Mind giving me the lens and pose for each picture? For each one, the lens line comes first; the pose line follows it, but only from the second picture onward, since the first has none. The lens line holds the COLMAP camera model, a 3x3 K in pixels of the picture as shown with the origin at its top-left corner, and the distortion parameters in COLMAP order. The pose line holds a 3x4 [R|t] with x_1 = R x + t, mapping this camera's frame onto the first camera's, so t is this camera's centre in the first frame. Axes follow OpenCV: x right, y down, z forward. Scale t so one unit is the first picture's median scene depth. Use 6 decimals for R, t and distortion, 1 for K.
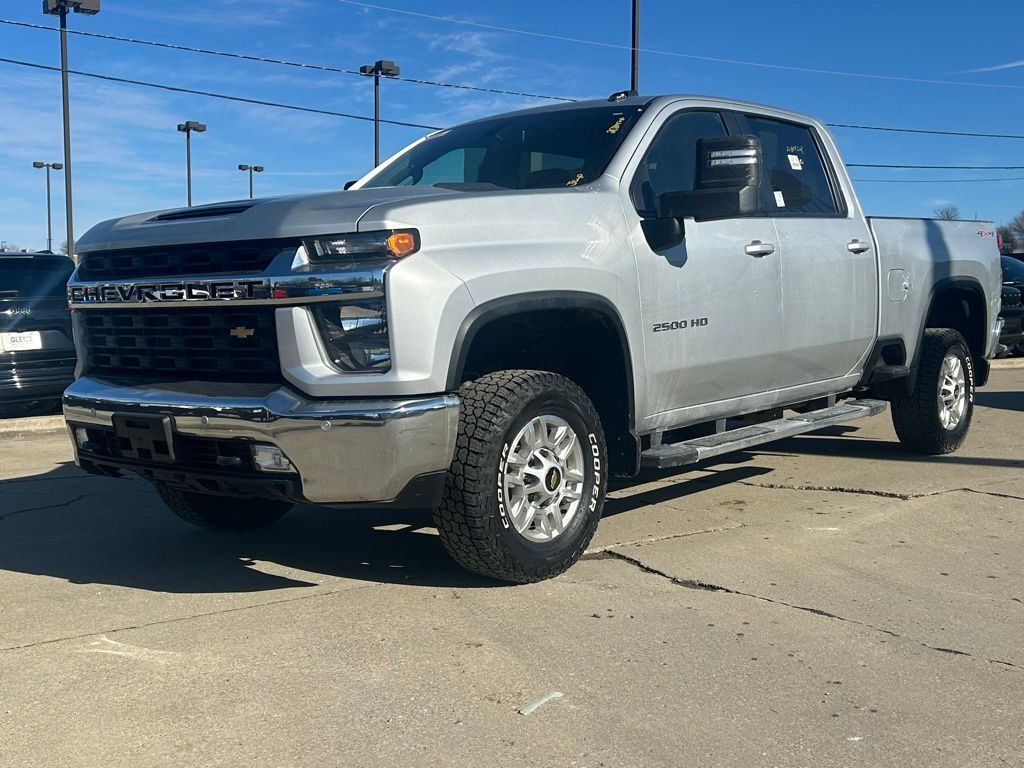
lens RADIAL K [[1207.7, 0, 512.0], [0, 1207.7, 384.0], [0, 0, 1]] dist [0.120454, -0.627563]
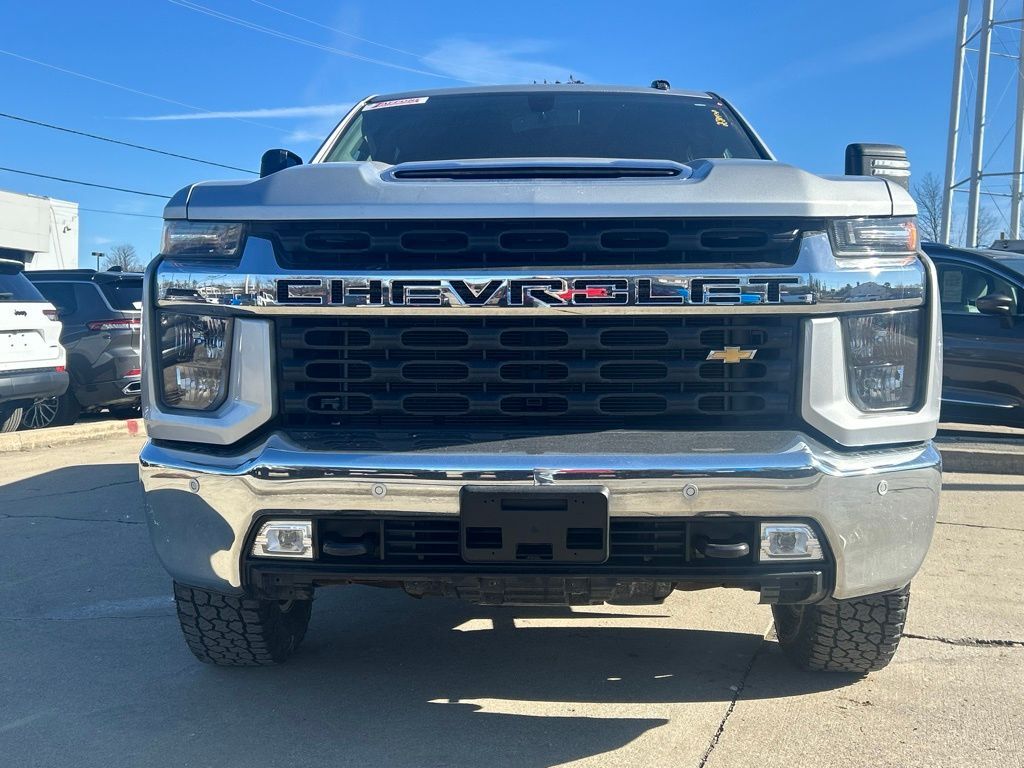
lens RADIAL K [[1207.7, 0, 512.0], [0, 1207.7, 384.0], [0, 0, 1]] dist [0.120454, -0.627563]
pose [[0.800458, -0.009320, 0.599316, -0.685945], [0.026893, 0.999431, -0.020376, -0.015689], [-0.598785, 0.032428, 0.800253, 0.516360]]
